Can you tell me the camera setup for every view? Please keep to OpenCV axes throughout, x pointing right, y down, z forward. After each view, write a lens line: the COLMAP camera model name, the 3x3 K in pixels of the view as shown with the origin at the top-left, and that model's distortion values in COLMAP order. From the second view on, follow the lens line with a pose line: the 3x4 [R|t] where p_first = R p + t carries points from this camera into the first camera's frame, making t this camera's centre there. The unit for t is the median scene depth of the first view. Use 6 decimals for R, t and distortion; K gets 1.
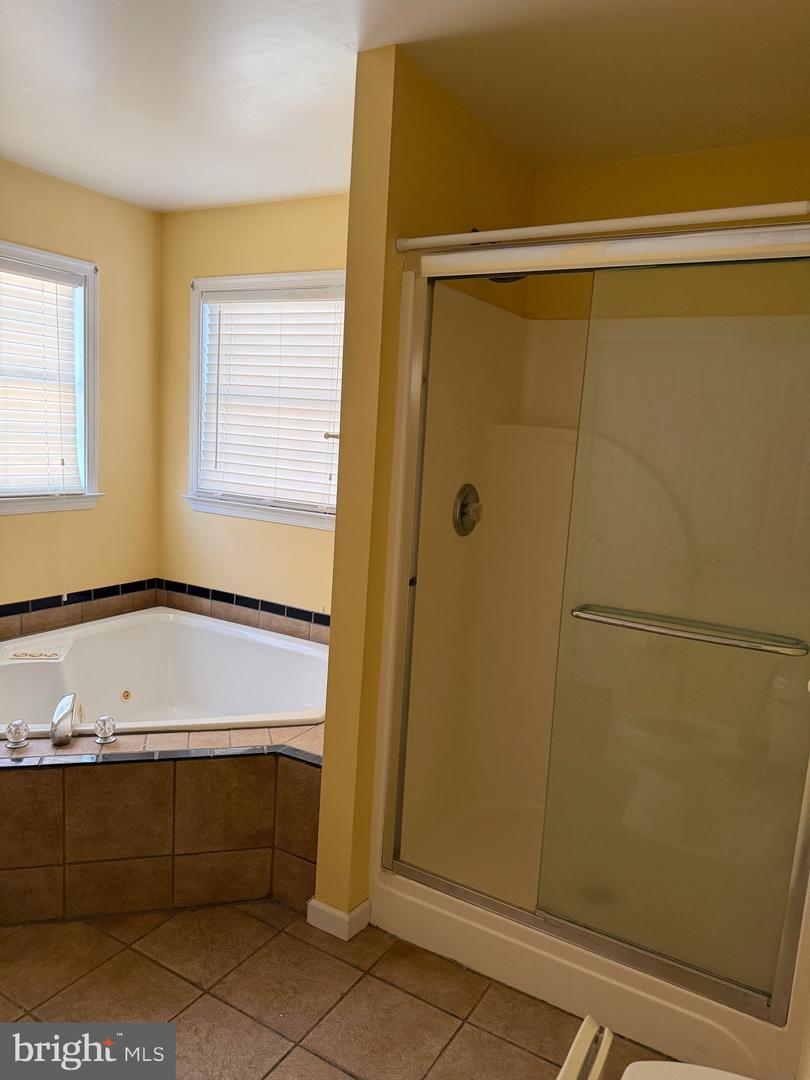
lens RADIAL K [[754.3, 0, 409.9], [0, 754.3, 539.0], [0, 0, 1]] dist [0.085017, -0.110620]
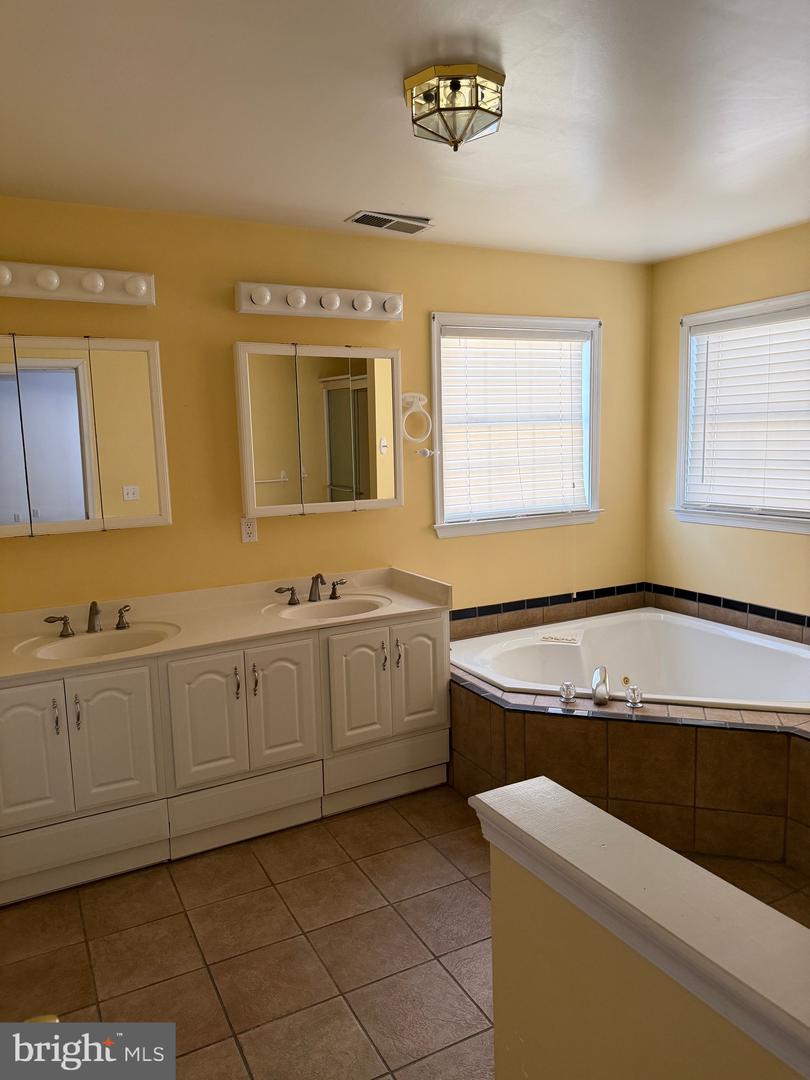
lens RADIAL K [[754.3, 0, 409.9], [0, 754.3, 539.0], [0, 0, 1]] dist [0.085017, -0.110620]
pose [[0.843541, -0.015868, -0.536831, -0.022417], [0.007121, 0.999806, -0.018364, 0.006915], [0.537018, 0.011668, 0.843490, -0.170358]]
